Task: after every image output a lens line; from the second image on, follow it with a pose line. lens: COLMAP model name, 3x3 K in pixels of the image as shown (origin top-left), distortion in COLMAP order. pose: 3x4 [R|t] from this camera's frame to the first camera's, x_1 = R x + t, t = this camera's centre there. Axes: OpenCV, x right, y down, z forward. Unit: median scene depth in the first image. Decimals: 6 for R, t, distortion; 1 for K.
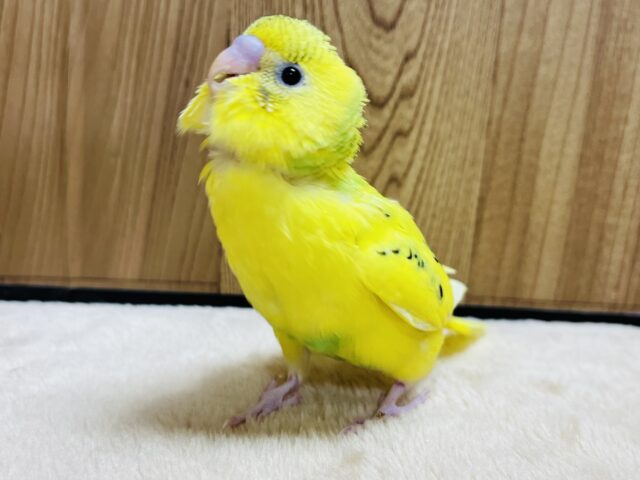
lens RADIAL K [[691.8, 0, 320.0], [0, 691.8, 240.0], [0, 0, 1]] dist [0.005138, 0.006786]
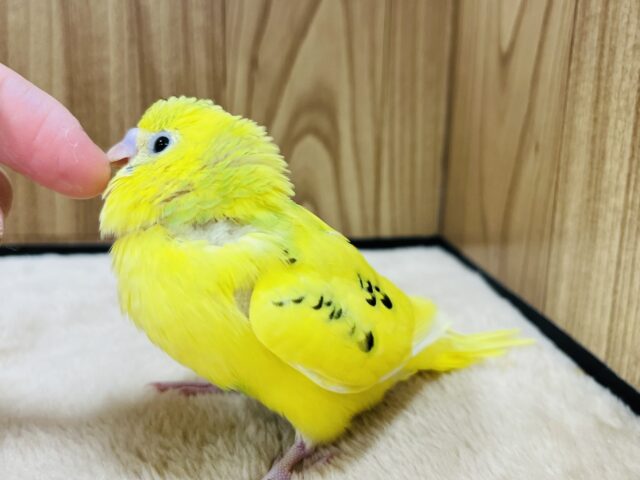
lens RADIAL K [[691.8, 0, 320.0], [0, 691.8, 240.0], [0, 0, 1]] dist [0.005138, 0.006786]
pose [[0.997887, -0.063194, 0.015072, 0.745638], [0.061754, 0.994714, 0.082039, 0.032490], [-0.020177, -0.080935, 0.996515, -0.081543]]
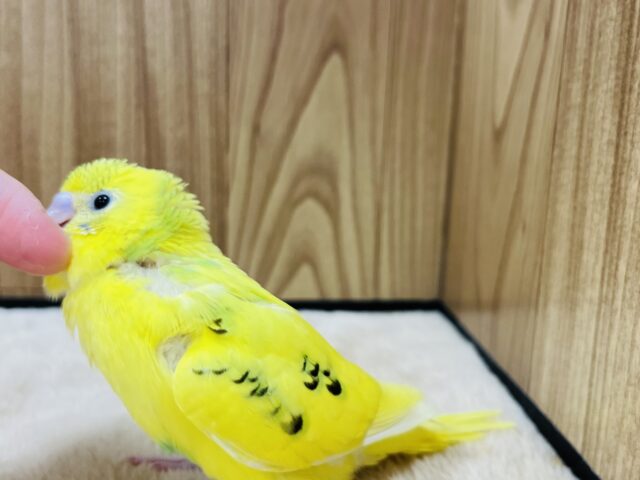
lens RADIAL K [[691.8, 0, 320.0], [0, 691.8, 240.0], [0, 0, 1]] dist [0.005138, 0.006786]
pose [[0.998750, -0.034051, -0.036598, 0.814248], [0.035393, 0.998701, 0.036659, -0.020554], [0.035302, -0.037908, 0.998657, -0.088517]]
